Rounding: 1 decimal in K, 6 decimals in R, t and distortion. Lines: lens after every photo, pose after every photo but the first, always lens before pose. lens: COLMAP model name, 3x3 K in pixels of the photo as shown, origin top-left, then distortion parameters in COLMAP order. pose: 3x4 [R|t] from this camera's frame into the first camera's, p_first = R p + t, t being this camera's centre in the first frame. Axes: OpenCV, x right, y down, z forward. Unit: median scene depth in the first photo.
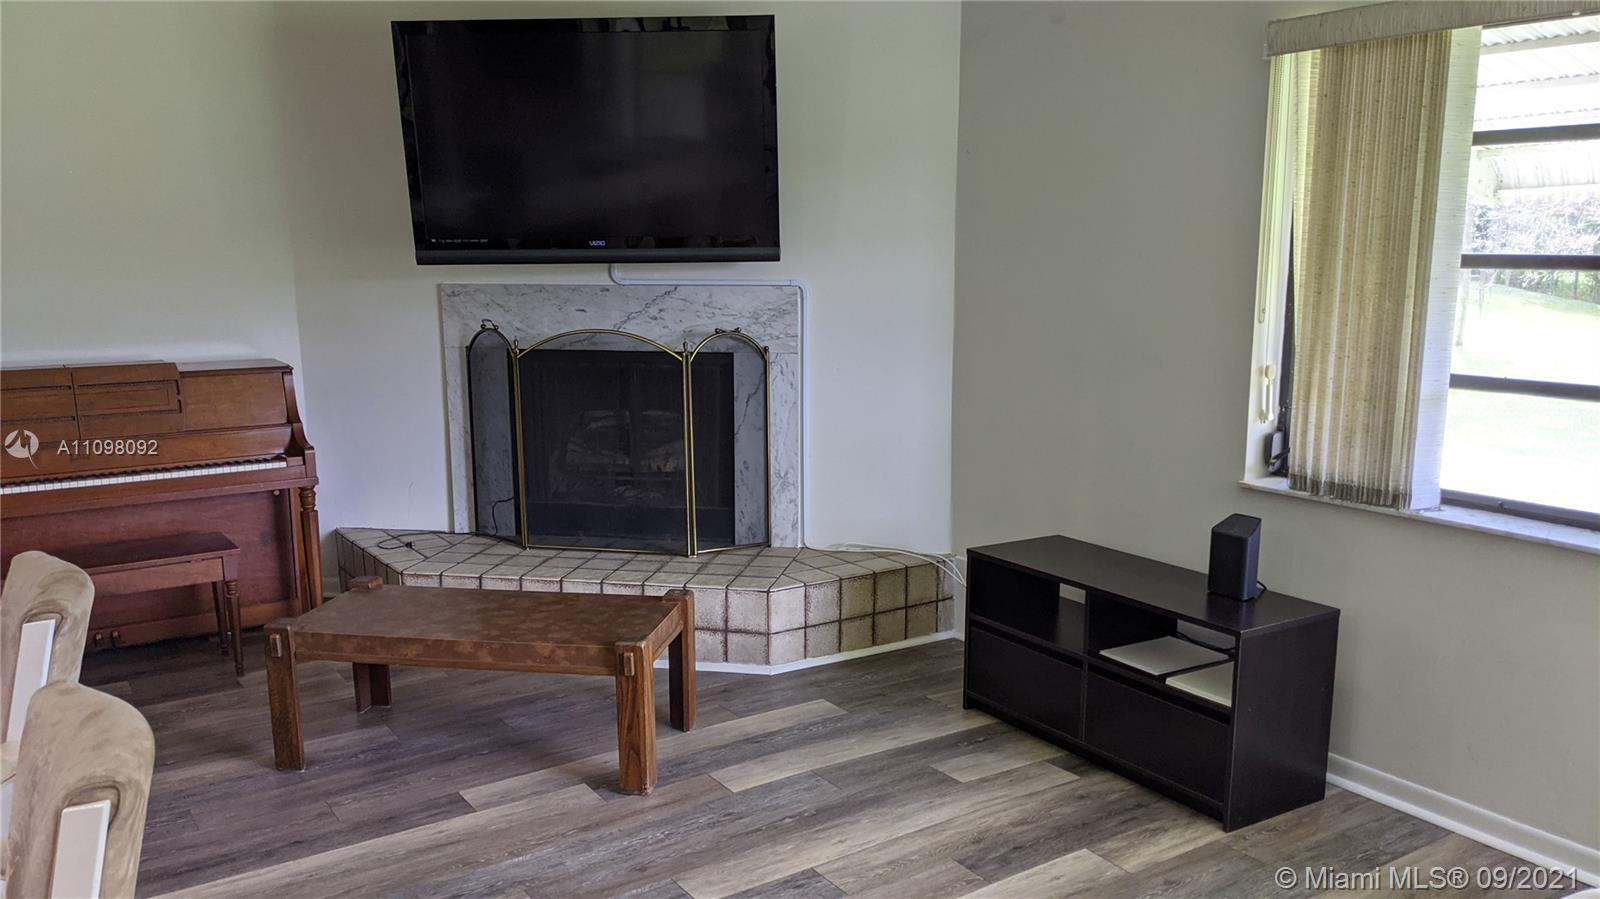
lens RADIAL K [[1239.2, 0, 797.7], [0, 1239.2, 467.7], [0, 0, 1]] dist [0.064126, -0.120075]
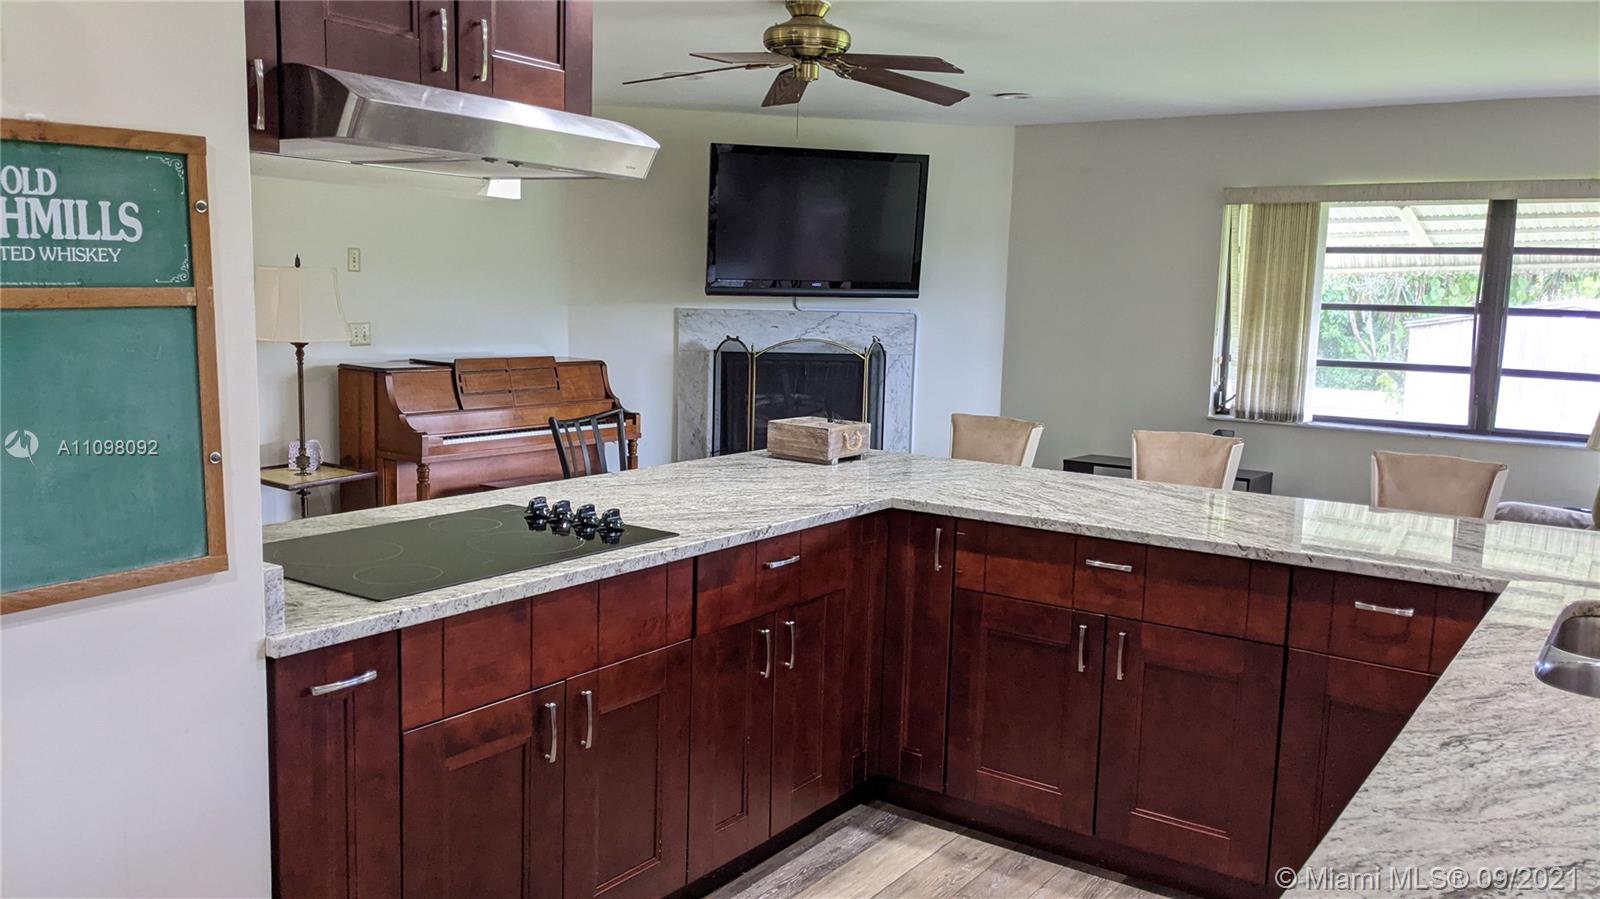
lens RADIAL K [[1262.3, 0, 800.0], [0, 1262.3, 449.5], [0, 0, 1]] dist [0.052615, 0.001078]
pose [[0.937923, -0.017115, 0.346421, -0.813366], [0.032963, 0.998660, -0.039908, 0.105446], [-0.345274, 0.048850, 0.937230, -0.560124]]
